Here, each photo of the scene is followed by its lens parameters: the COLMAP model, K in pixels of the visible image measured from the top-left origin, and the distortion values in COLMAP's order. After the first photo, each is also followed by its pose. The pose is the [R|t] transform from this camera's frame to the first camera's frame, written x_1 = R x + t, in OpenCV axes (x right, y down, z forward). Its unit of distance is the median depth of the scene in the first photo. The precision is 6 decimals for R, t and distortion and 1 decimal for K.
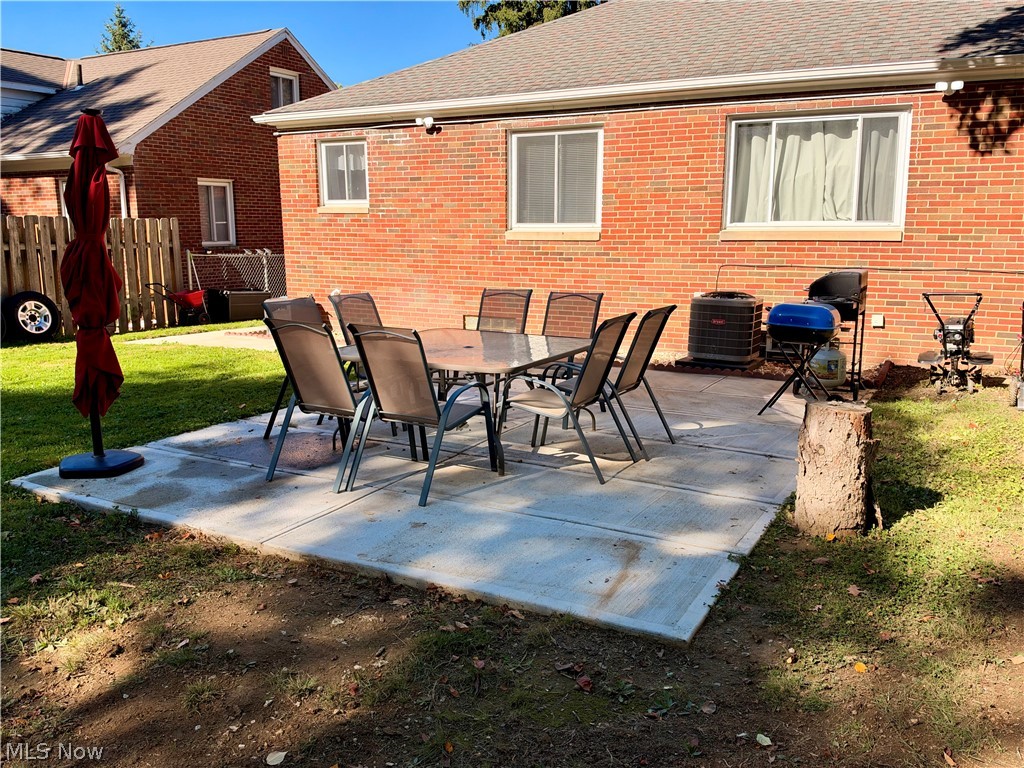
lens RADIAL K [[853.6, 0, 514.5], [0, 853.6, 381.5], [0, 0, 1]] dist [0.046257, -0.020740]
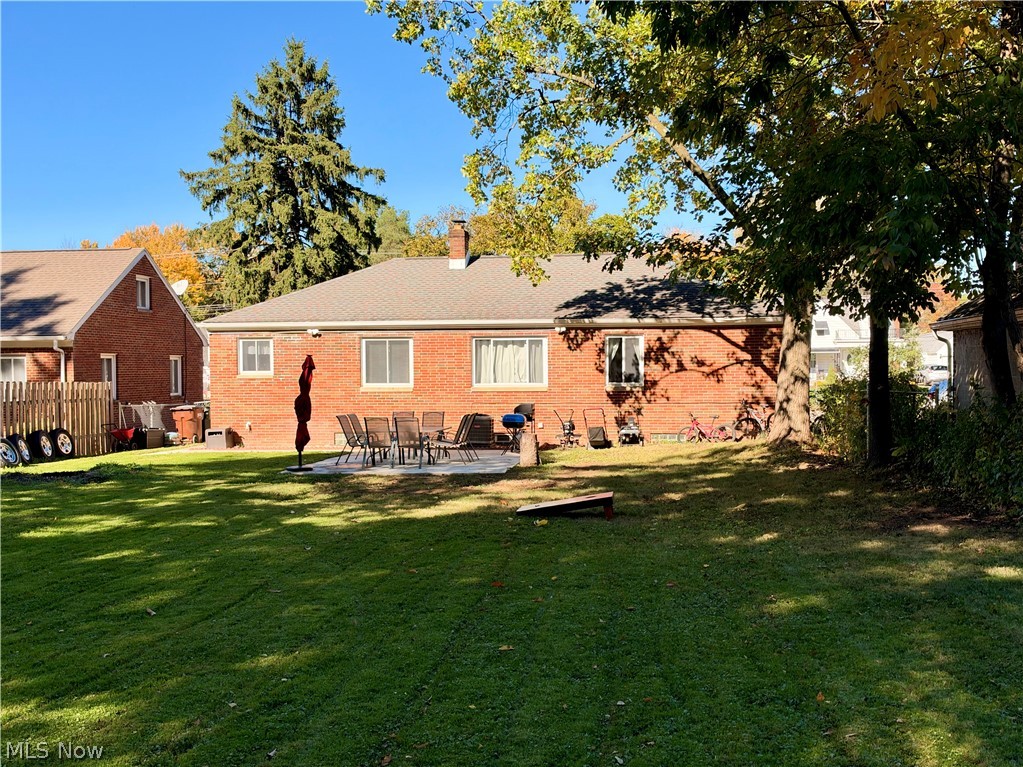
lens RADIAL K [[1043.1, 0, 511.5], [0, 1043.1, 384.1], [0, 0, 1]] dist [0.012895, 0.000000]
pose [[0.936005, -0.010027, 0.351845, -0.550175], [0.069090, 0.985383, -0.155716, 0.217756], [-0.345140, 0.170060, 0.923015, -1.365467]]
